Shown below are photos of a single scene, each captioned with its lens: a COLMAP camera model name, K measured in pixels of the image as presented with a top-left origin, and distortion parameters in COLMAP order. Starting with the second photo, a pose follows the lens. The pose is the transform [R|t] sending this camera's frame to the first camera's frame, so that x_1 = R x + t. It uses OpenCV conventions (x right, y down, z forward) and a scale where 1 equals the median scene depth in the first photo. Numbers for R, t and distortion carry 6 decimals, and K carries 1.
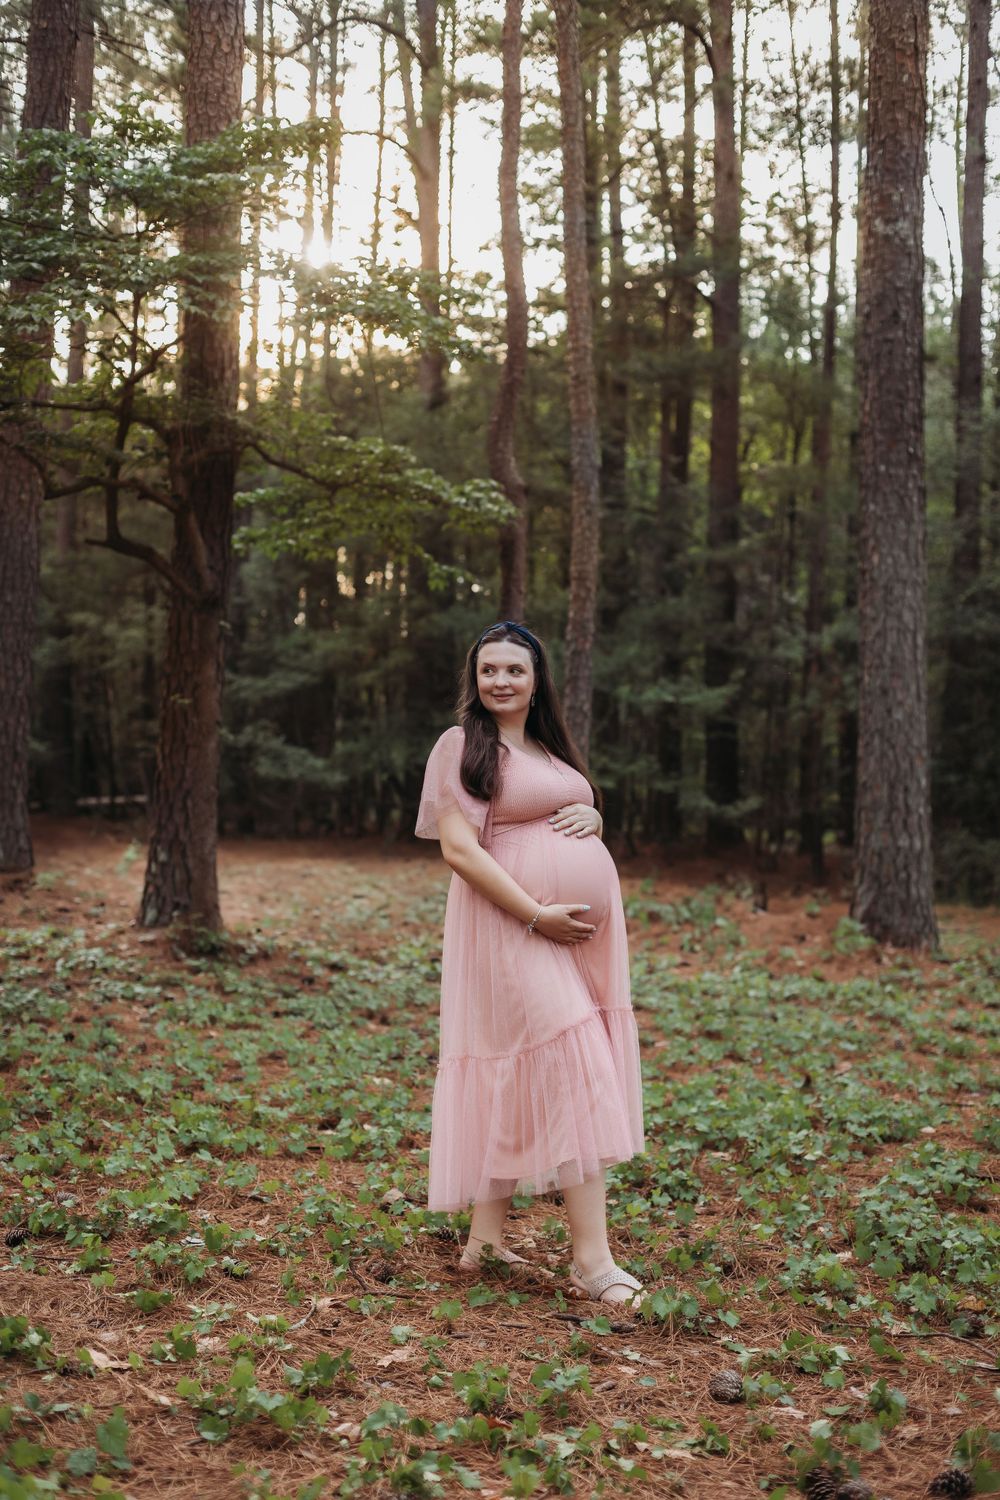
lens RADIAL K [[2178.8, 0, 496.9], [0, 2178.8, 747.3], [0, 0, 1]] dist [0.001170, 0.000000]
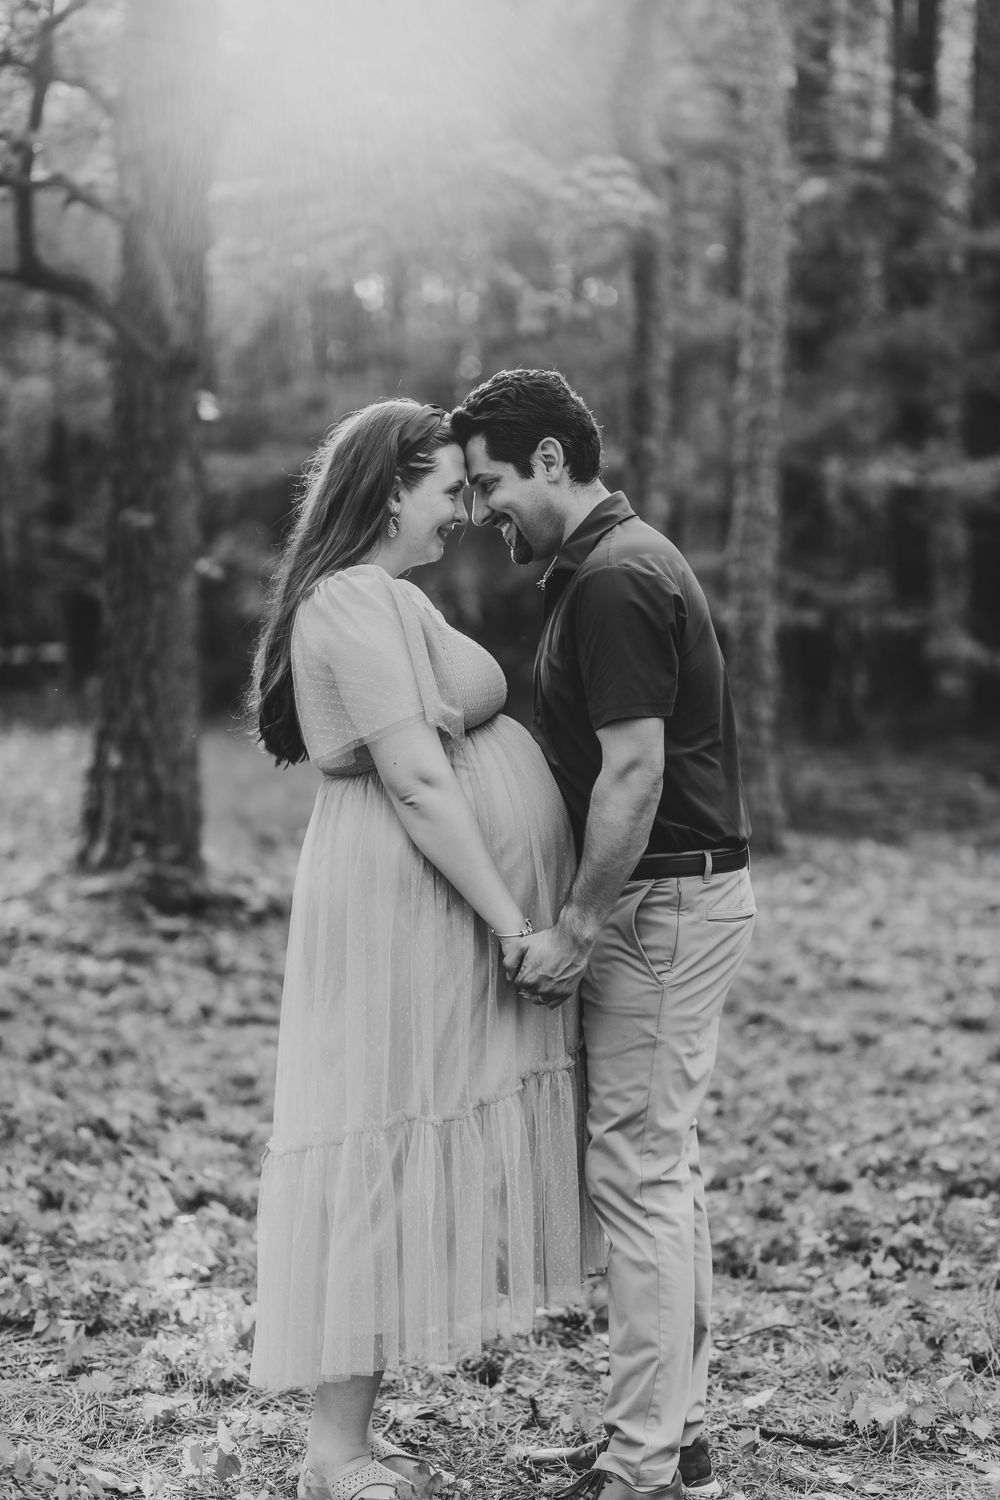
lens RADIAL K [[3587.1, 0, 500.8], [0, 3587.1, 751.8], [0, 0, 1]] dist [0.025227, 0.000000]
pose [[0.999214, -0.016249, -0.036154, -0.001644], [0.018212, 0.998341, 0.054624, -0.014874], [0.035206, -0.055240, 0.997852, -0.099318]]
